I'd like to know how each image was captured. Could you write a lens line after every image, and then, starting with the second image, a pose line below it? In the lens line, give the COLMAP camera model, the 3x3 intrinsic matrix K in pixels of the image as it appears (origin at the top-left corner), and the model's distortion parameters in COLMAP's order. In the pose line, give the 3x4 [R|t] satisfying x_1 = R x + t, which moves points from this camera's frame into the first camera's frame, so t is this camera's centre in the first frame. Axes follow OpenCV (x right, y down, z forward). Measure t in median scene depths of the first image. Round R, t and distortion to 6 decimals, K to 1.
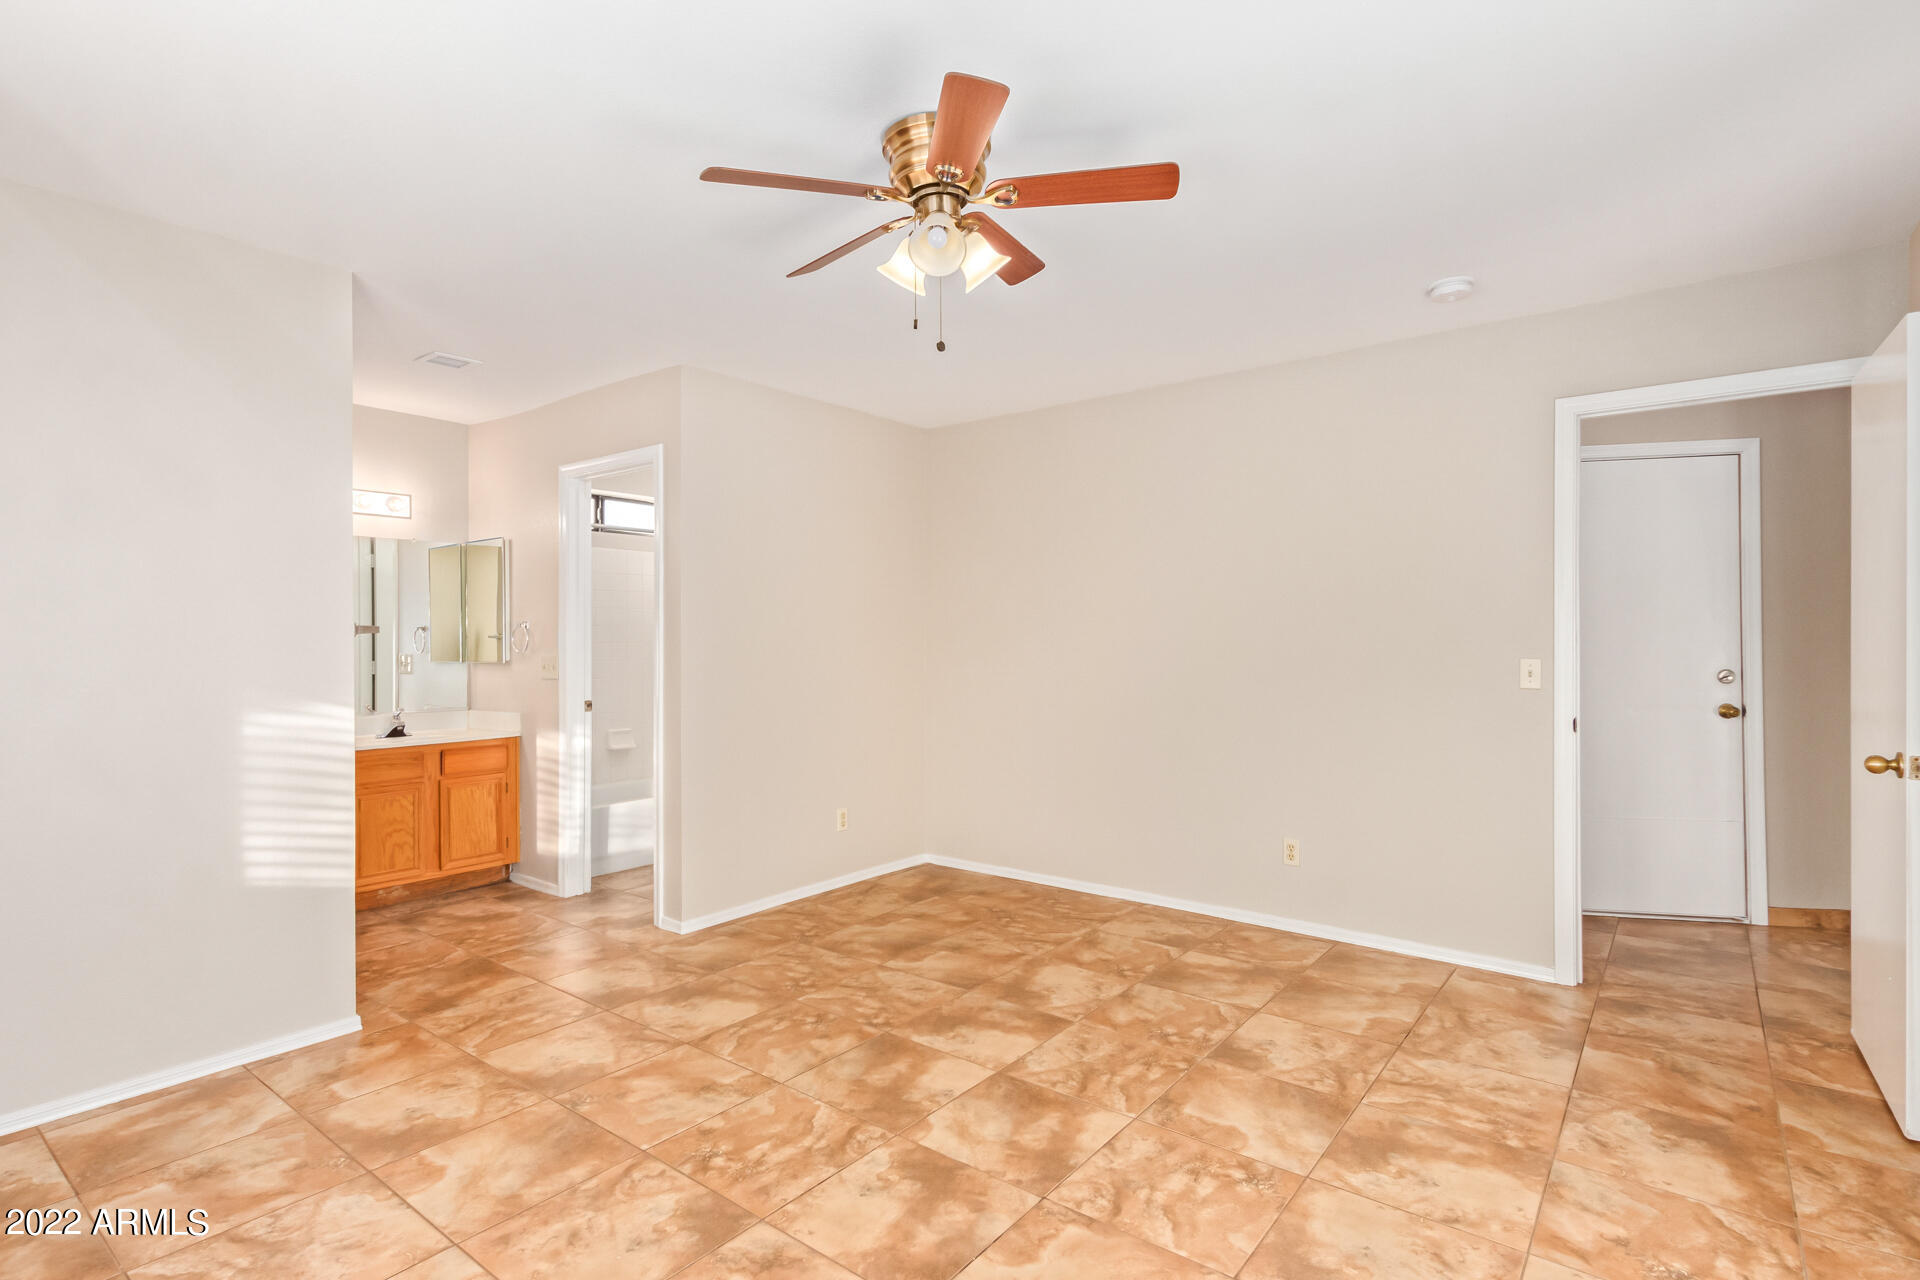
lens RADIAL K [[932.4, 0, 958.6], [0, 932.4, 642.4], [0, 0, 1]] dist [0.013259, -0.003901]
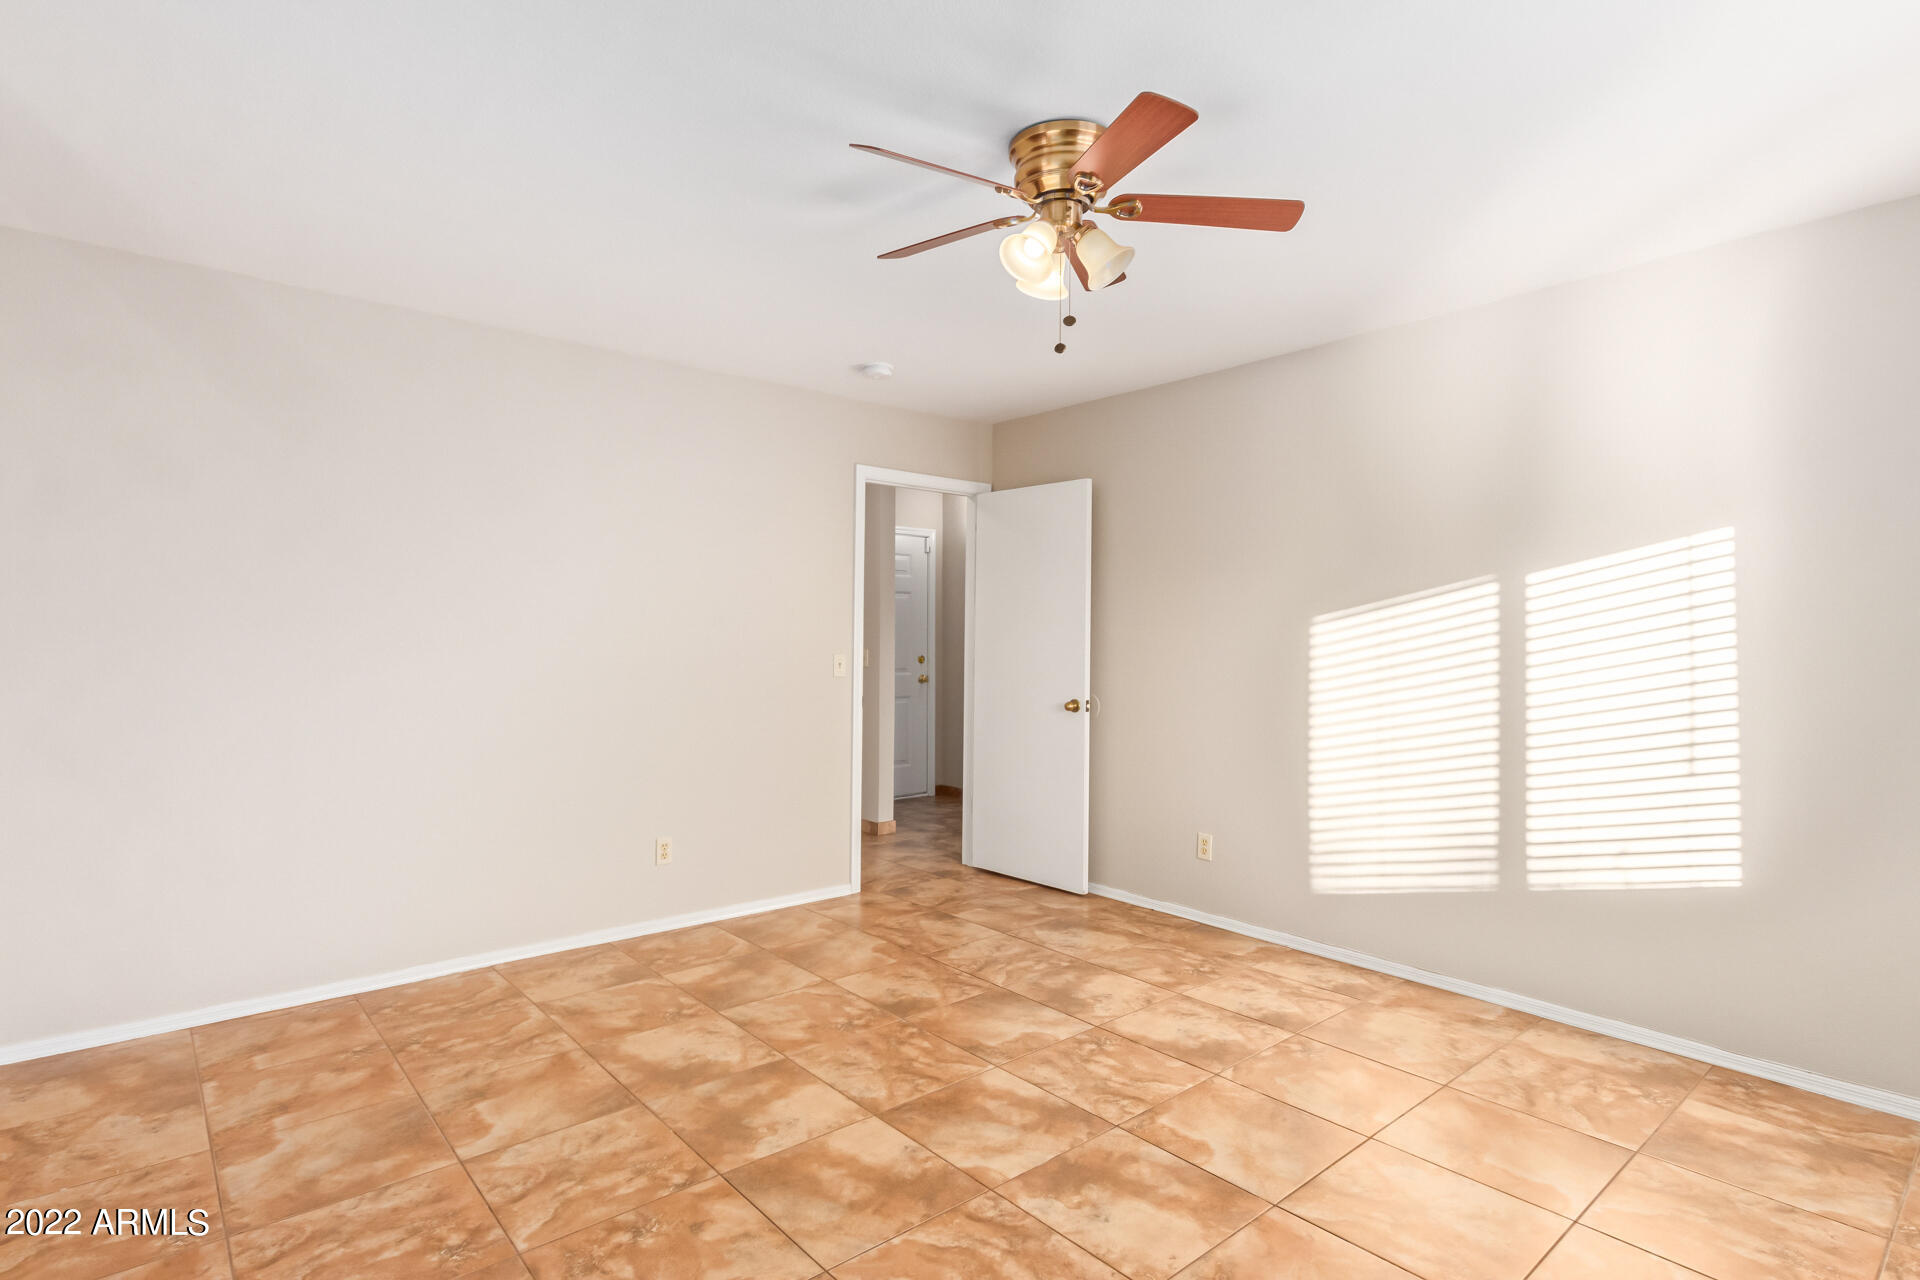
lens RADIAL K [[932.4, 0, 956.9], [0, 932.4, 640.0], [0, 0, 1]] dist [0.013259, -0.003901]
pose [[0.208488, 0.005659, 0.978009, -0.745218], [-0.005344, 0.999975, -0.004647, 0.005206], [-0.978010, -0.004258, 0.208513, 0.666603]]
